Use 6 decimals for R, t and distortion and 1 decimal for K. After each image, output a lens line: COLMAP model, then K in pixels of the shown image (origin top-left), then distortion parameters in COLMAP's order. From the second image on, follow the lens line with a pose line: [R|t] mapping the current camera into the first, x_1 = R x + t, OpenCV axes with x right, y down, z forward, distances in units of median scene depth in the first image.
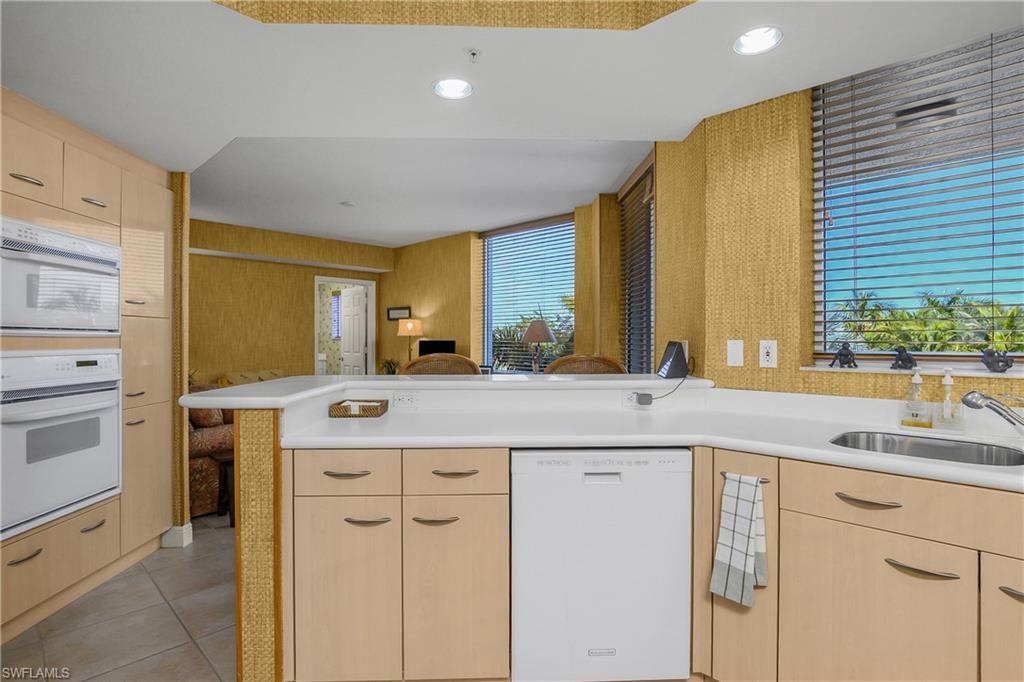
lens RADIAL K [[513.1, 0, 509.4], [0, 513.1, 338.8], [0, 0, 1]] dist [-0.024447, 0.004896]
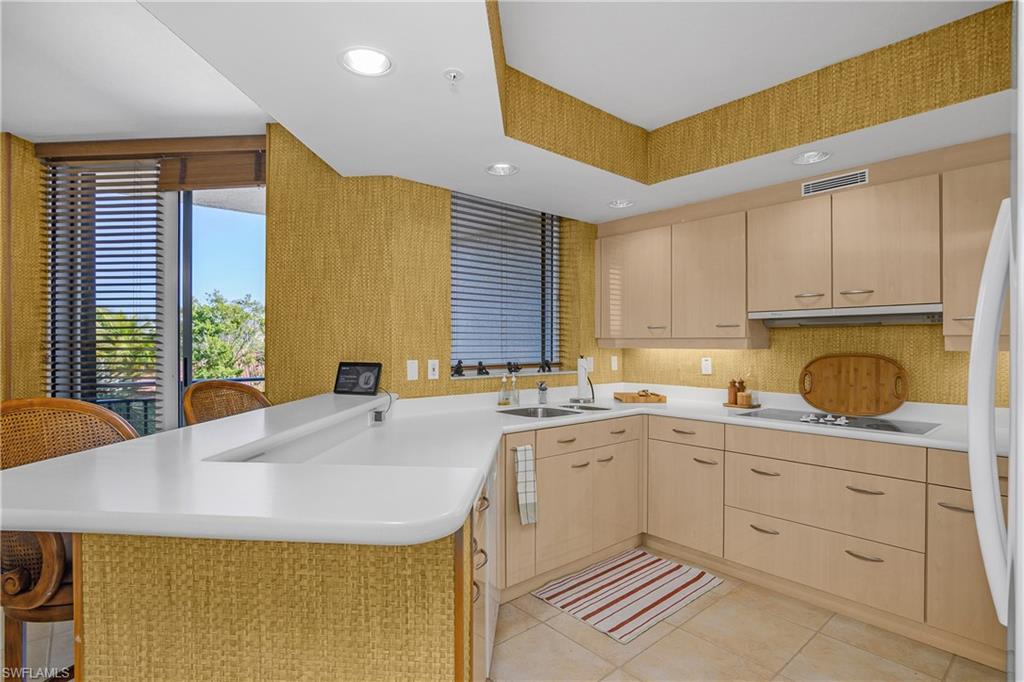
lens RADIAL K [[513.1, 0, 510.1], [0, 513.1, 342.0], [0, 0, 1]] dist [-0.024447, 0.004896]
pose [[0.097536, 0.003069, 0.995227, -0.914384], [-0.003427, 0.999990, -0.002748, -0.044706], [-0.995226, -0.003143, 0.097545, 0.697914]]
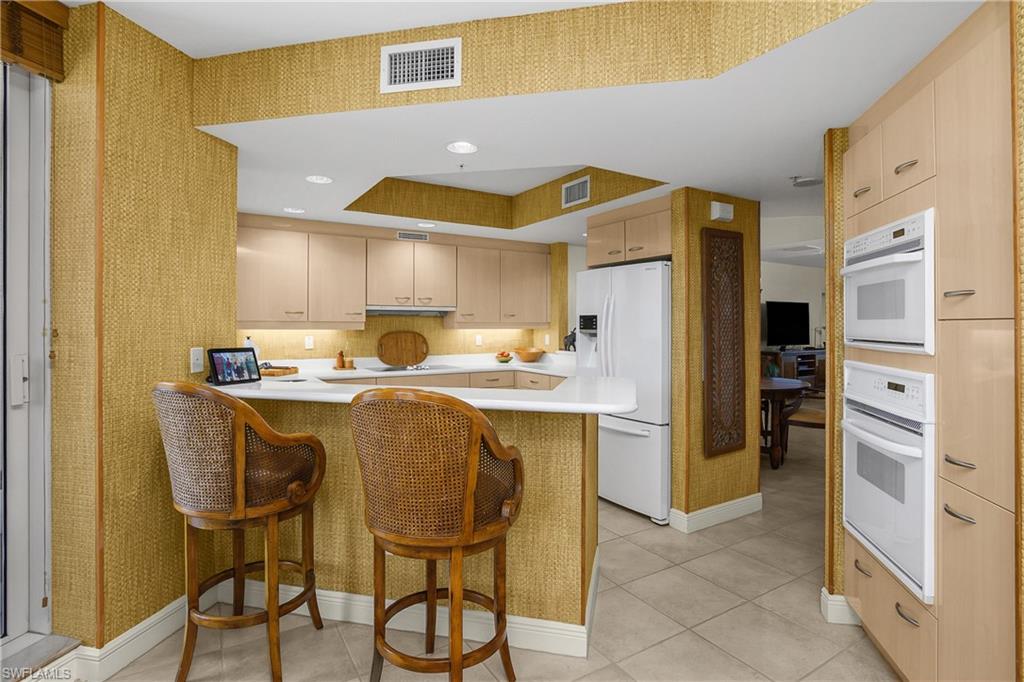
lens RADIAL K [[513.1, 0, 525.7], [0, 513.1, 324.8], [0, 0, 1]] dist [-0.024447, 0.004896]
pose [[-0.970471, -0.004054, 0.241182, -0.587273], [-0.004644, 0.999987, -0.001875, -0.049960], [-0.241172, -0.002939, -0.970478, 2.263363]]
